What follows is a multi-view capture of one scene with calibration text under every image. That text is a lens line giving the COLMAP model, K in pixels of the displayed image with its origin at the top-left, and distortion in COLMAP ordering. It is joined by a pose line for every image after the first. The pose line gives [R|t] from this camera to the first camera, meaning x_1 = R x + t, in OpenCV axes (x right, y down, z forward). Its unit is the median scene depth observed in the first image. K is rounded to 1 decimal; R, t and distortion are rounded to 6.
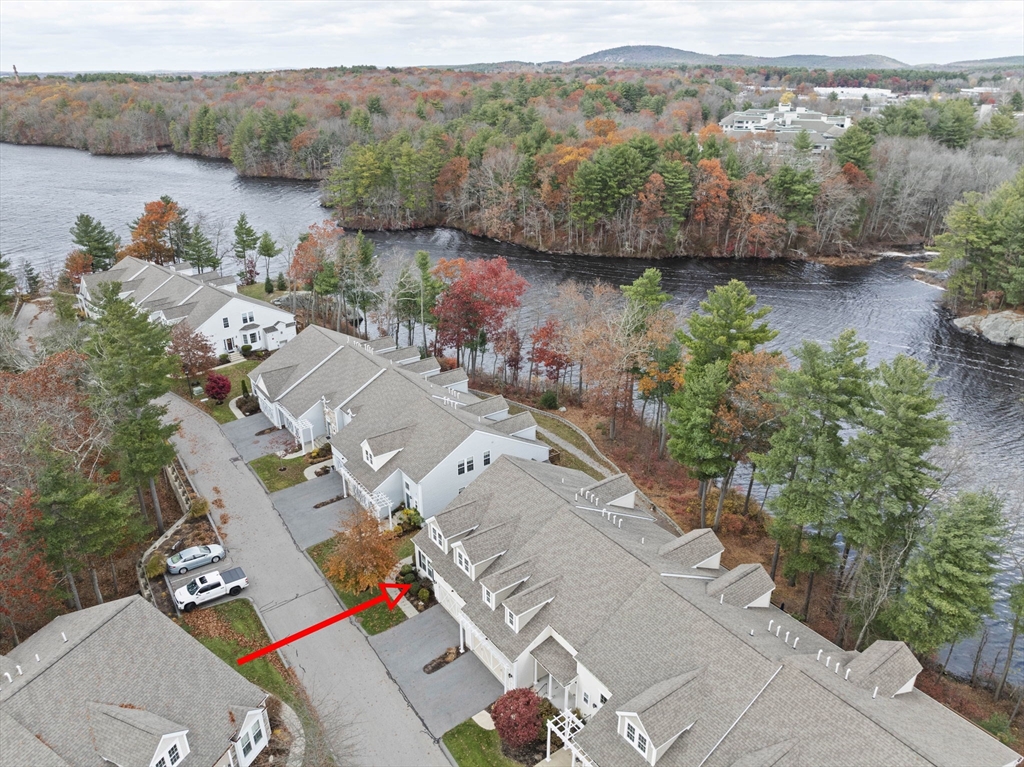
lens RADIAL K [[718.9, 0, 508.5], [0, 718.9, 383.3], [0, 0, 1]] dist [-0.047845, 0.015668]
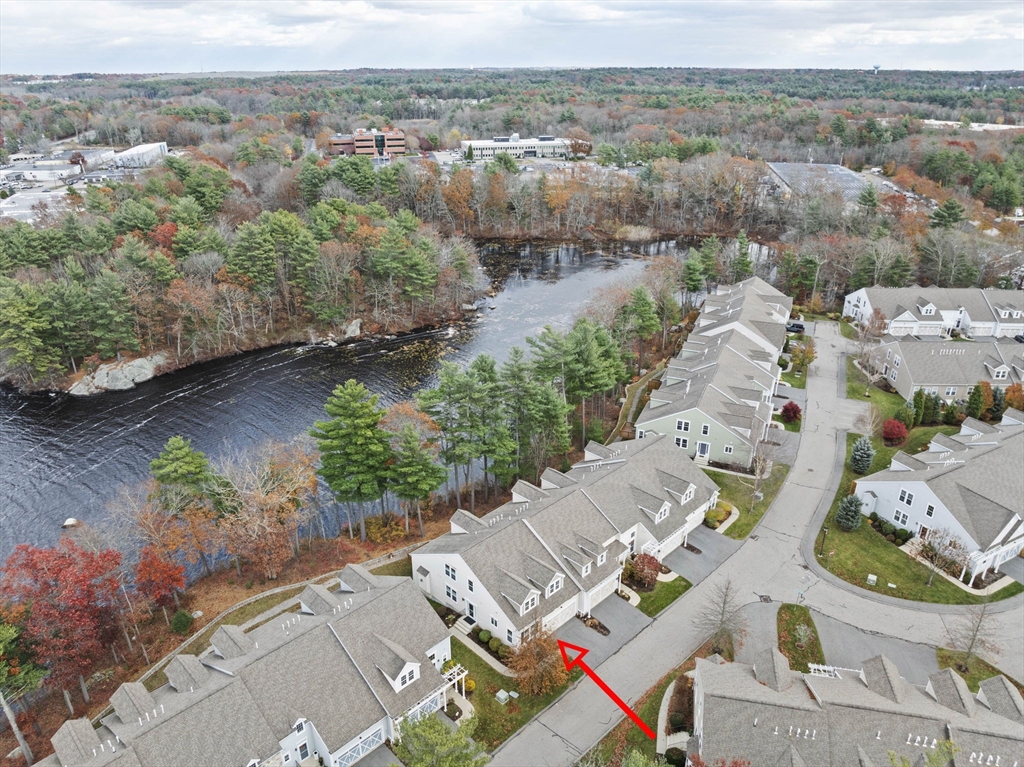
lens RADIAL K [[718.9, 0, 505.6], [0, 718.9, 380.3], [0, 0, 1]] dist [-0.047845, 0.015668]
pose [[-0.159062, -0.389105, 0.907357, -0.370047], [0.406143, 0.811899, 0.419367, -0.227651], [-0.899860, 0.435222, 0.028890, 0.266513]]
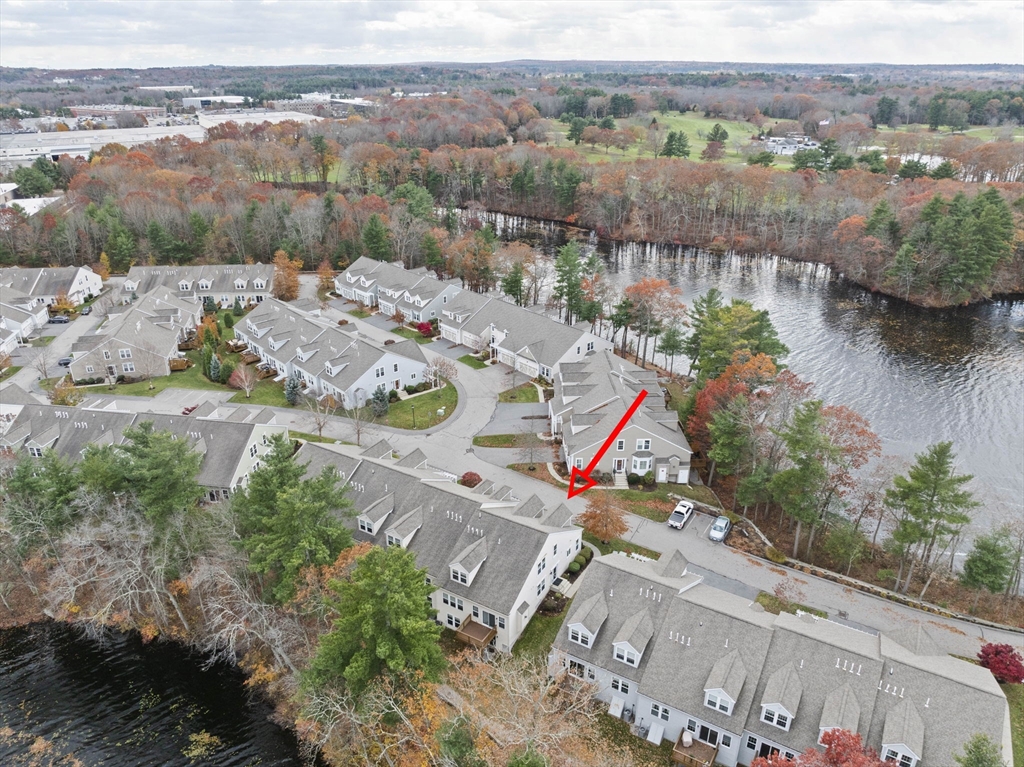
lens RADIAL K [[718.9, 0, 511.6], [0, 718.9, 385.1], [0, 0, 1]] dist [-0.047845, 0.015668]
pose [[-0.915249, 0.171909, -0.364371, 0.171566], [-0.158359, 0.678104, 0.717703, -0.358040], [0.370461, 0.714578, -0.593411, 0.548703]]
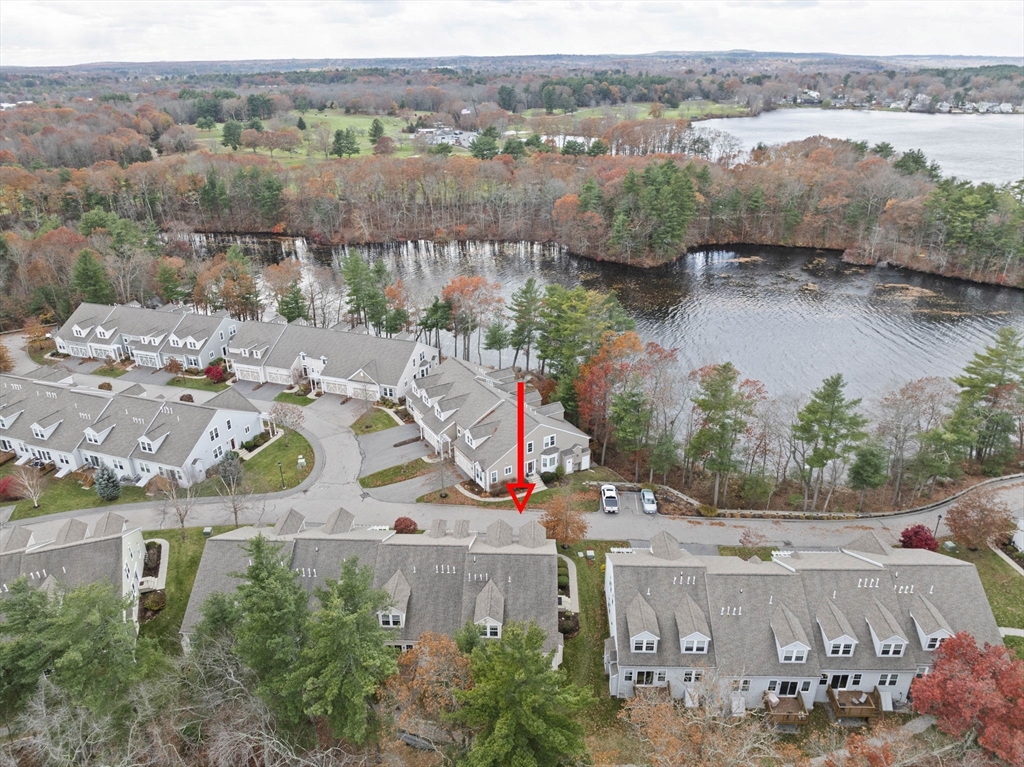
lens RADIAL K [[718.9, 0, 508.8], [0, 718.9, 384.5], [0, 0, 1]] dist [-0.047845, 0.015668]
pose [[-0.609484, 0.340373, -0.716013, 0.293428], [-0.311610, 0.727609, 0.611133, -0.299059], [0.728991, 0.595593, -0.337403, 0.416318]]
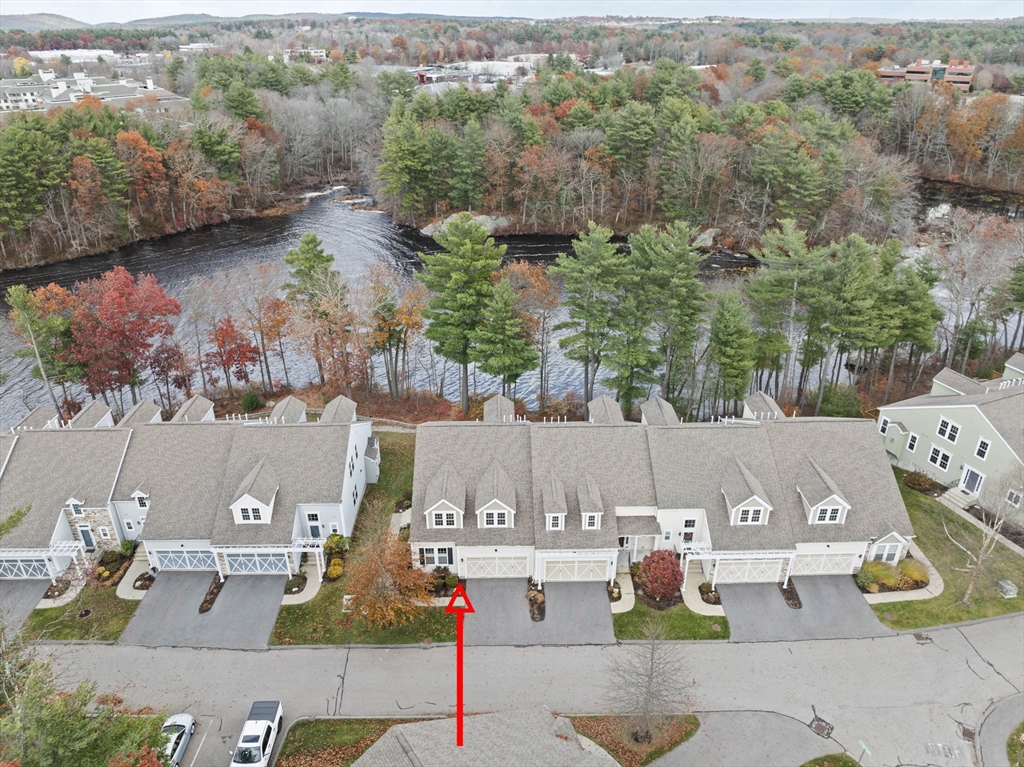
lens RADIAL K [[718.9, 0, 506.9], [0, 718.9, 383.8], [0, 0, 1]] dist [-0.047845, 0.015668]
pose [[0.569019, -0.372279, 0.733229, -0.224719], [0.336479, 0.919000, 0.205476, -0.040187], [-0.750332, 0.129796, 0.648193, 0.093216]]
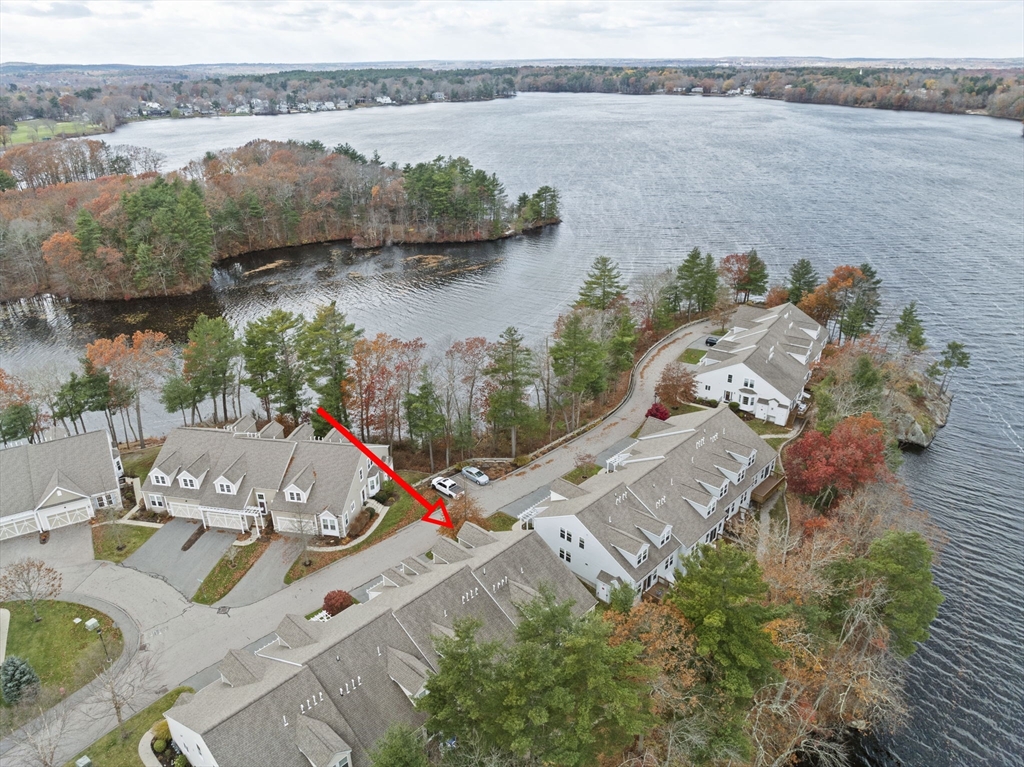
lens RADIAL K [[718.9, 0, 510.4], [0, 718.9, 383.8], [0, 0, 1]] dist [-0.047845, 0.015668]
pose [[0.199551, 0.407508, -0.891132, 0.365034], [-0.392088, 0.866652, 0.308514, -0.181954], [0.898024, 0.287837, 0.332721, 0.159060]]
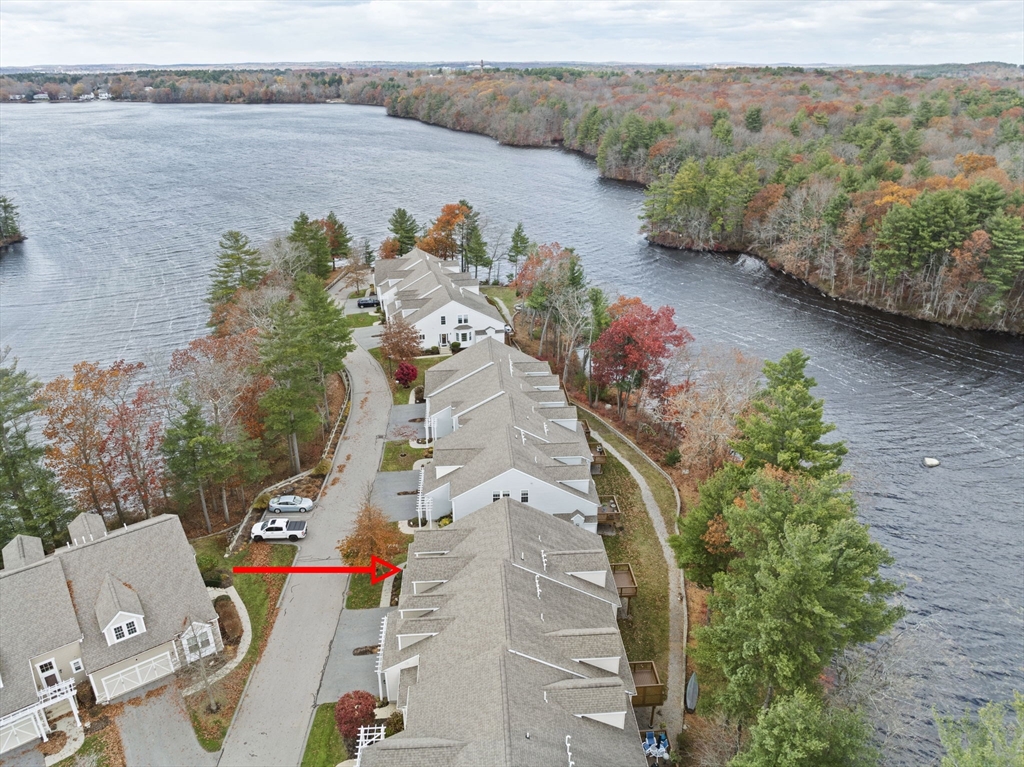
lens RADIAL K [[718.9, 0, 510.1], [0, 718.9, 384.8], [0, 0, 1]] dist [-0.047845, 0.015668]
pose [[0.850863, 0.219386, -0.477391, 0.167802], [-0.215946, 0.974378, 0.062892, -0.047516], [0.478957, 0.049578, 0.876437, 0.016855]]
